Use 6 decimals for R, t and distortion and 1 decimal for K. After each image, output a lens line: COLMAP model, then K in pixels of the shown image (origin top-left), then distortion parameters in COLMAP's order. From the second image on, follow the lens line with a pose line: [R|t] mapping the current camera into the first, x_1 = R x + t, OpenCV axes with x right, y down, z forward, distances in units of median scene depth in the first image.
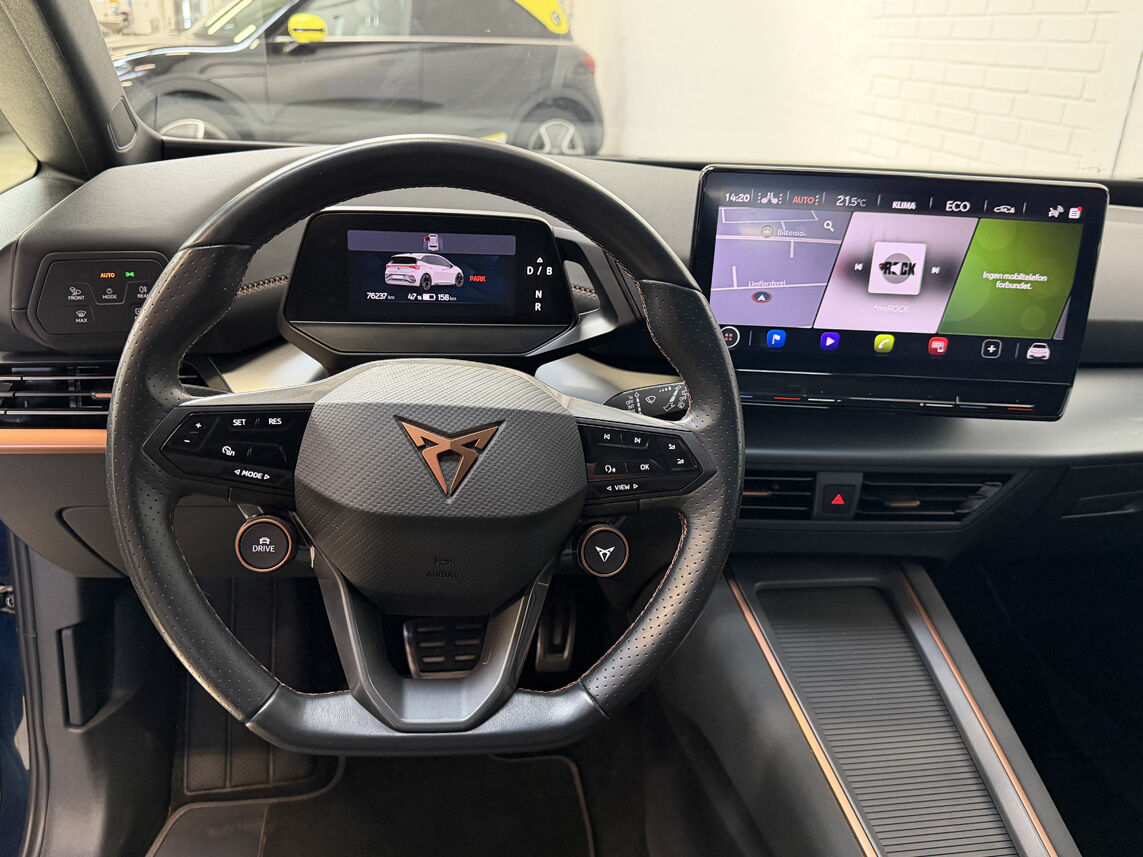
lens RADIAL K [[972.9, 0, 571.5], [0, 972.9, 428.5], [0, 0, 1]] dist [0.052130, -0.004874]
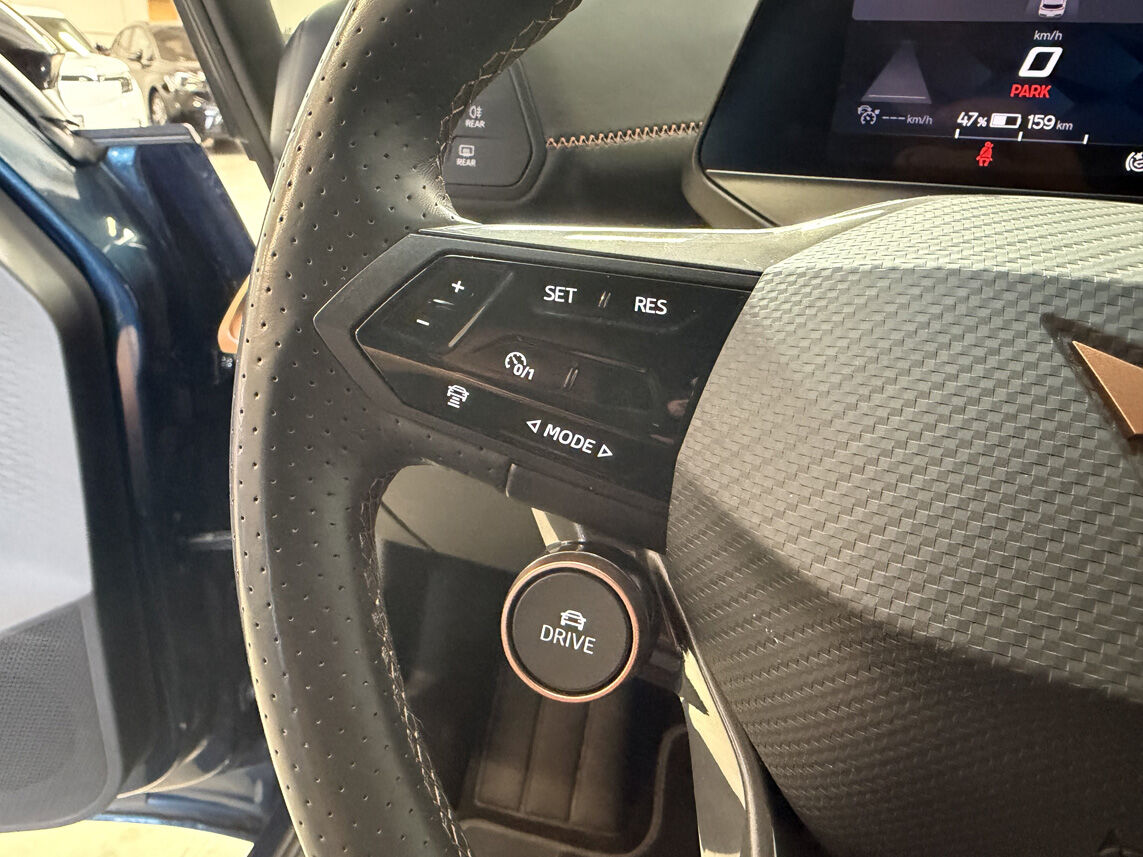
lens RADIAL K [[807.0, 0, 571.5], [0, 807.0, 428.5], [0, 0, 1]] dist [-0.095254, -0.000263]
pose [[0.915616, 0.159191, -0.369197, -0.199173], [-0.156046, 0.986996, 0.038577, 0.029240], [0.370537, 0.022290, 0.928550, 0.668200]]
